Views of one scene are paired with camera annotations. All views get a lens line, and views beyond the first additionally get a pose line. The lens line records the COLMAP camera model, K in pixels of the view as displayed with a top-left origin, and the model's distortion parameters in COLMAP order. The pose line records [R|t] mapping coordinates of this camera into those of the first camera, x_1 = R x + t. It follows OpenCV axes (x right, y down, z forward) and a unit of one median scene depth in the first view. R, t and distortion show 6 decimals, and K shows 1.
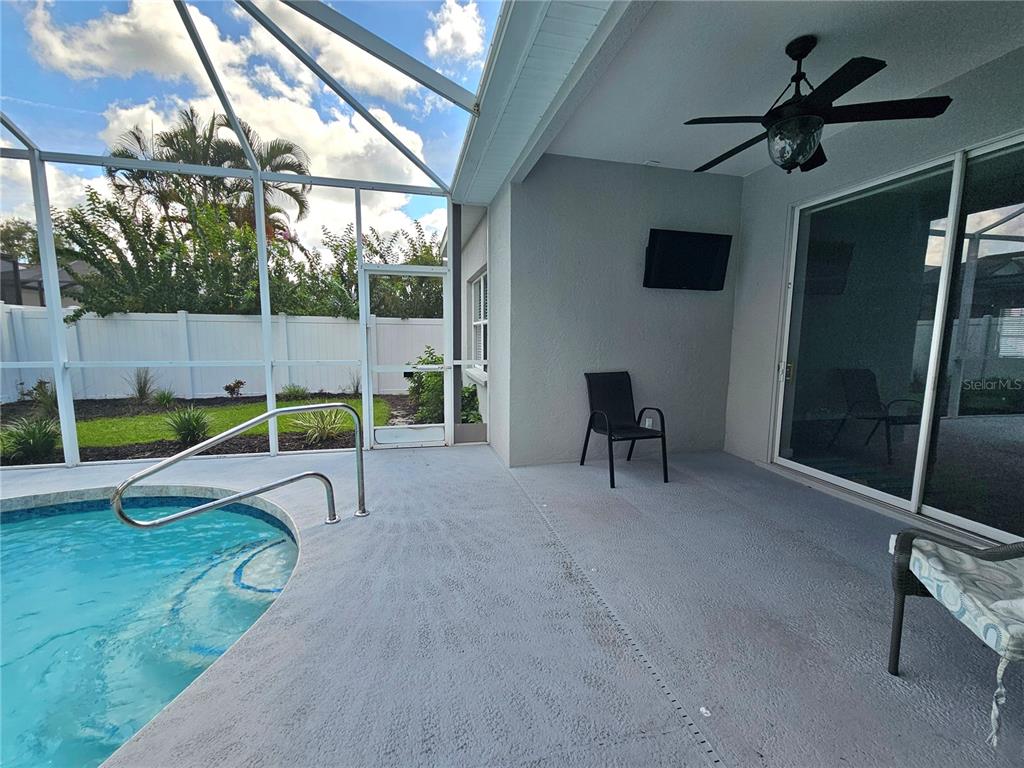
lens RADIAL K [[419.9, 0, 515.7], [0, 419.9, 385.2], [0, 0, 1]] dist [0.002592, 0.000180]
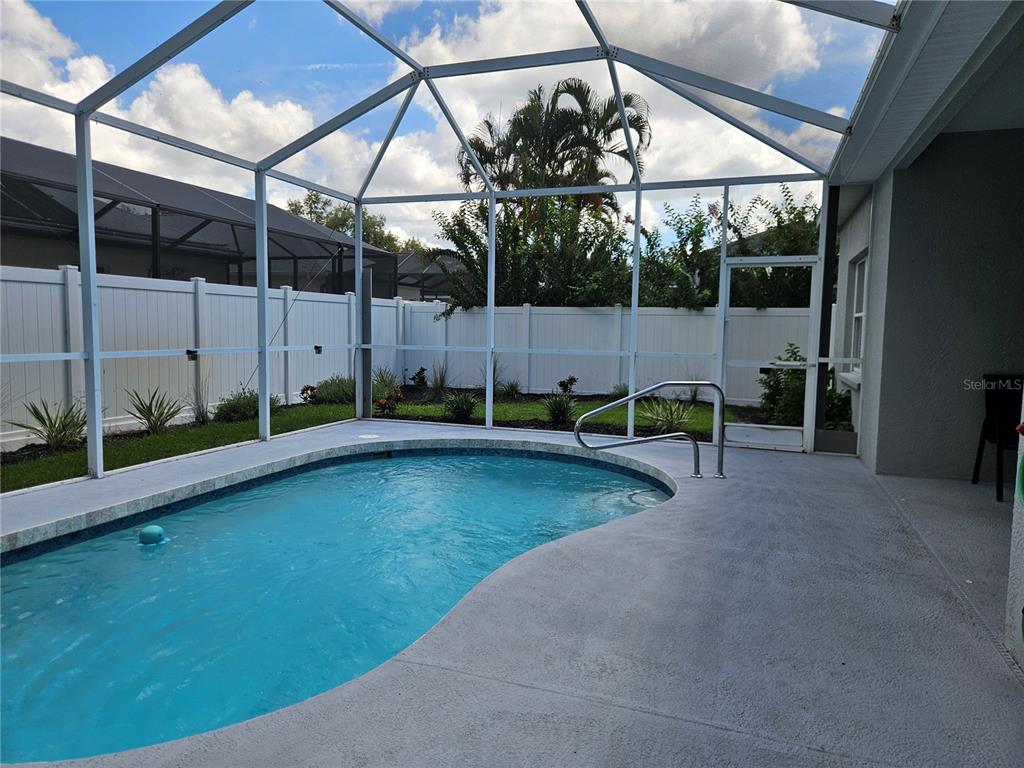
lens RADIAL K [[686.8, 0, 505.9], [0, 686.8, 378.5], [0, 0, 1]] dist [0.048157, -0.003238]
pose [[0.825466, 0.048503, -0.562364, 0.132512], [-0.076308, 0.996744, -0.026042, 0.073967], [0.559270, 0.064409, 0.826479, -0.581889]]
